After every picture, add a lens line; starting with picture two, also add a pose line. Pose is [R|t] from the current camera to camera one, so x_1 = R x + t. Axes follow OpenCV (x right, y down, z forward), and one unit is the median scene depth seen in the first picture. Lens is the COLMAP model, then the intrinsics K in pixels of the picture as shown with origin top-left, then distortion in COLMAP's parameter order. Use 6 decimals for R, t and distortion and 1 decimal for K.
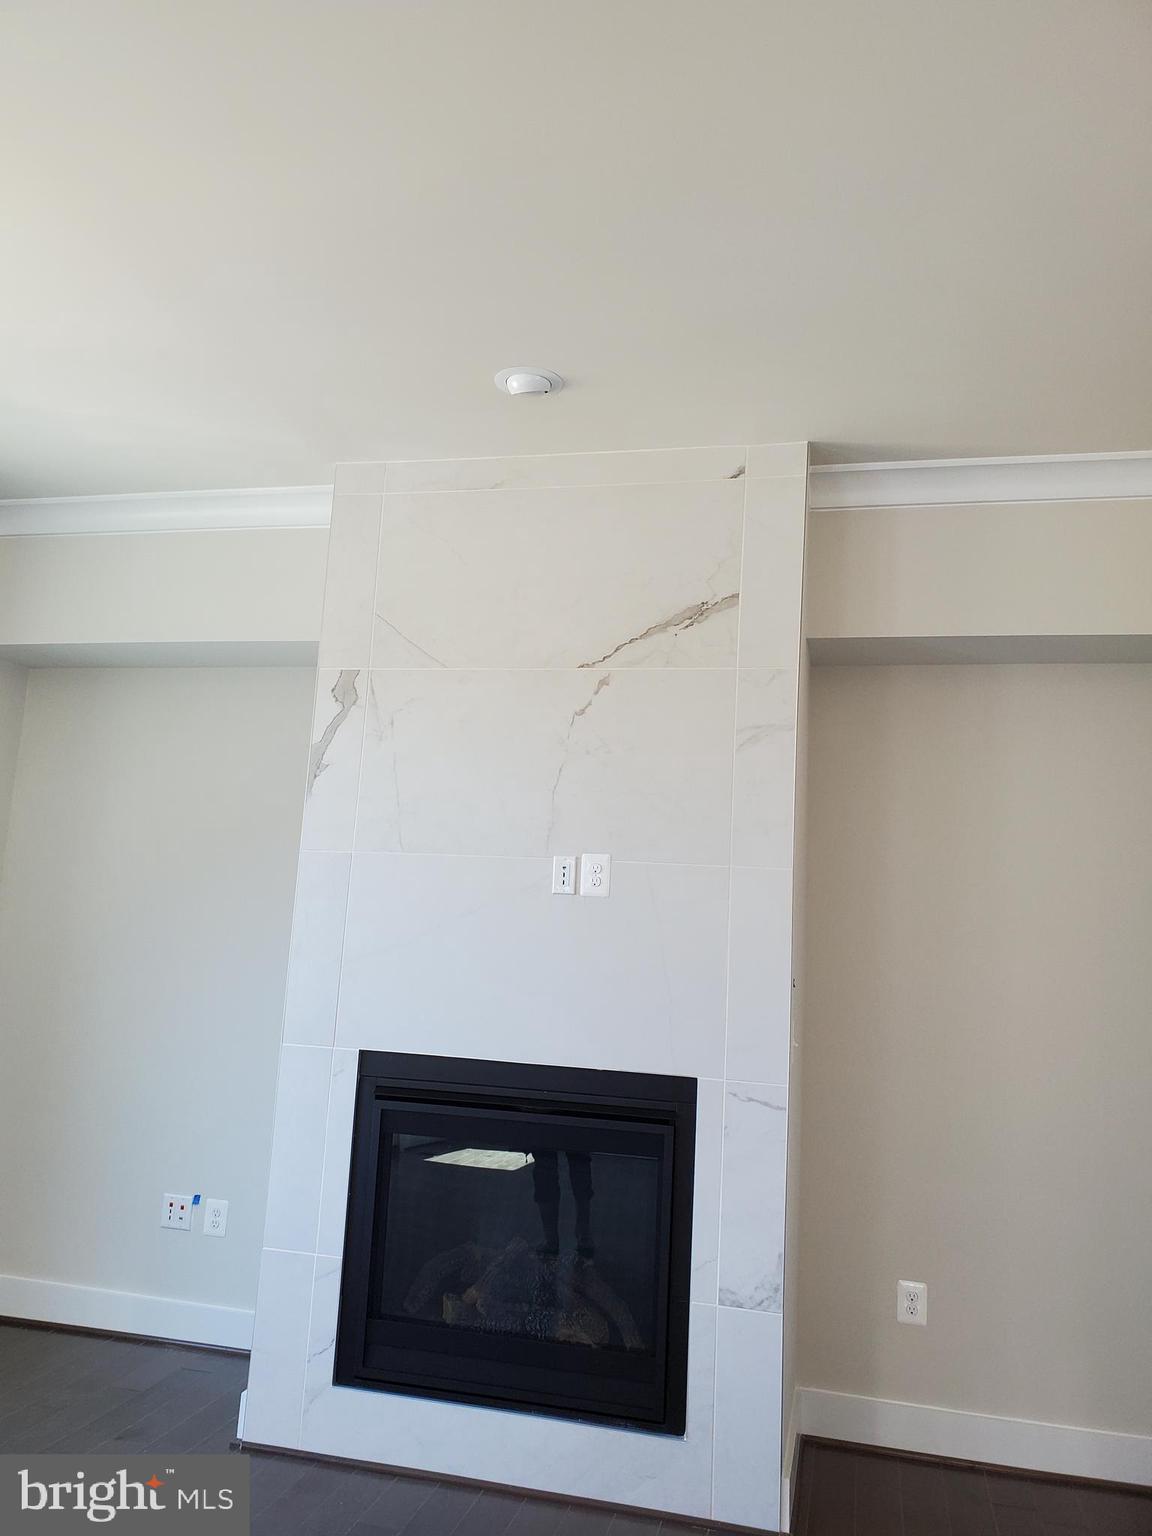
lens RADIAL K [[1184.8, 0, 551.8], [0, 1184.8, 765.9], [0, 0, 1]] dist [0.044823, -0.032772]
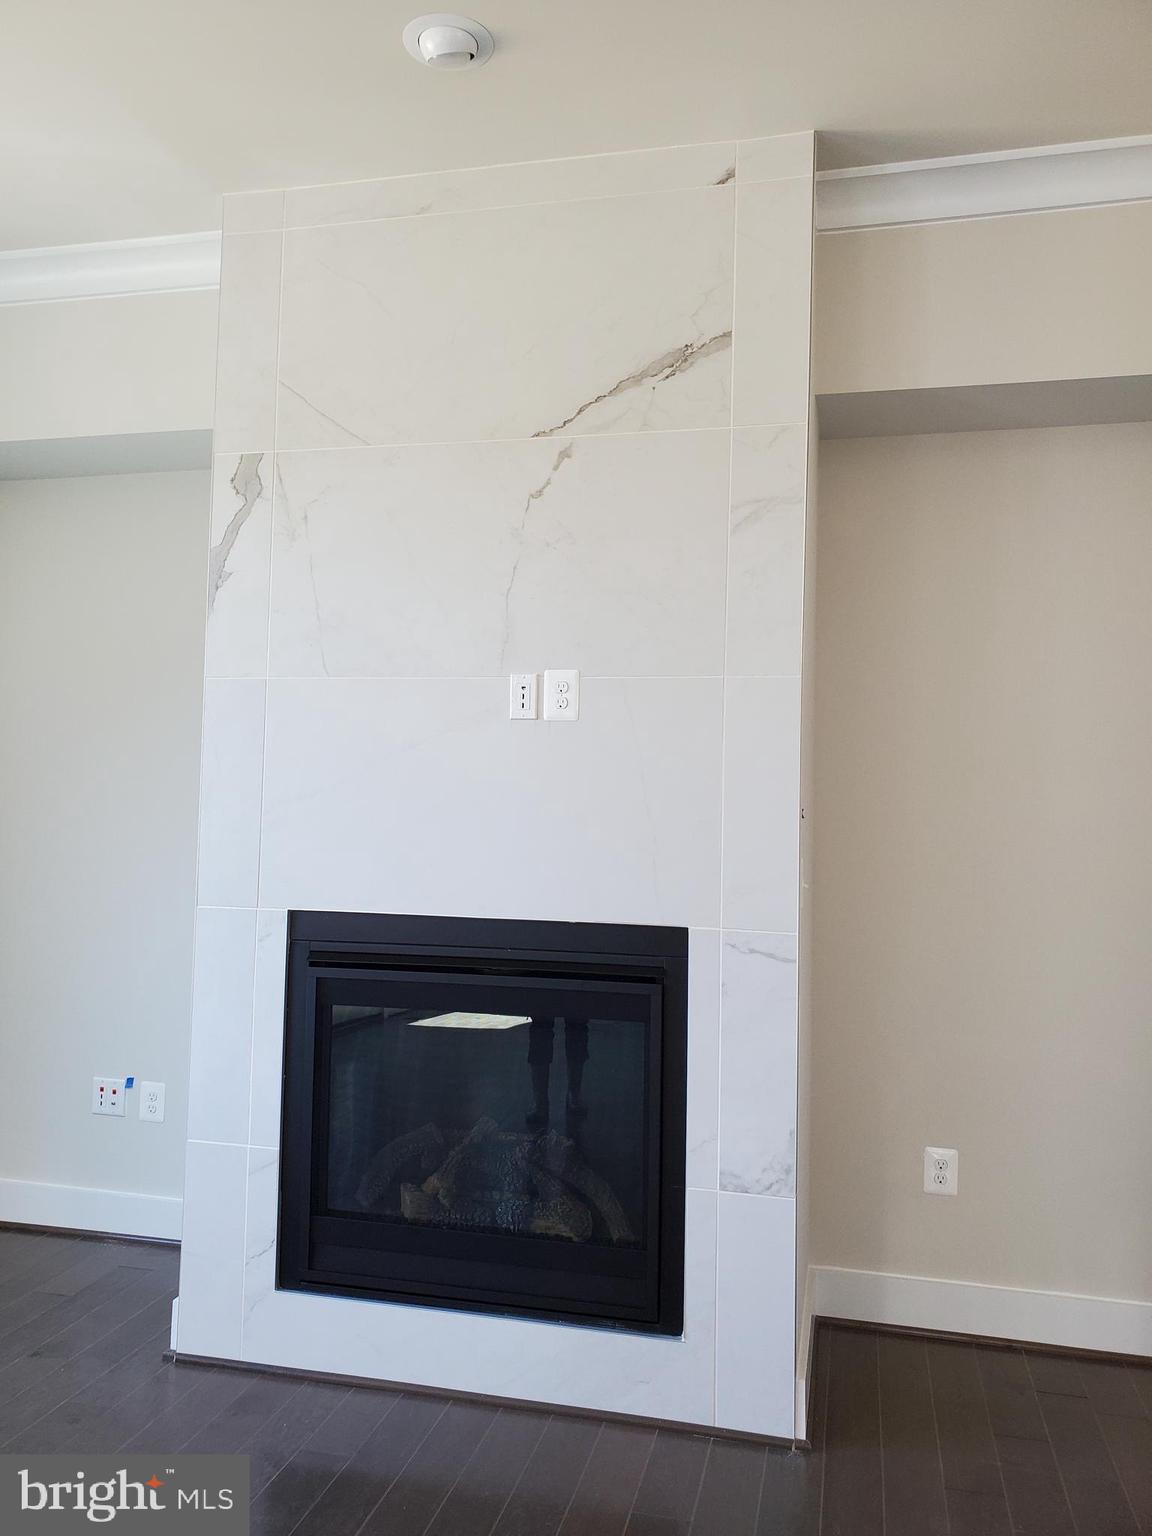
lens RADIAL K [[1175.4, 0, 539.7], [0, 1175.4, 762.0], [0, 0, 1]] dist [0.125498, -0.218723]
pose [[0.999358, -0.035068, -0.007272, 0.026601], [0.035659, 0.993184, 0.110969, 0.047379], [0.003331, -0.111157, 0.993797, 0.178341]]
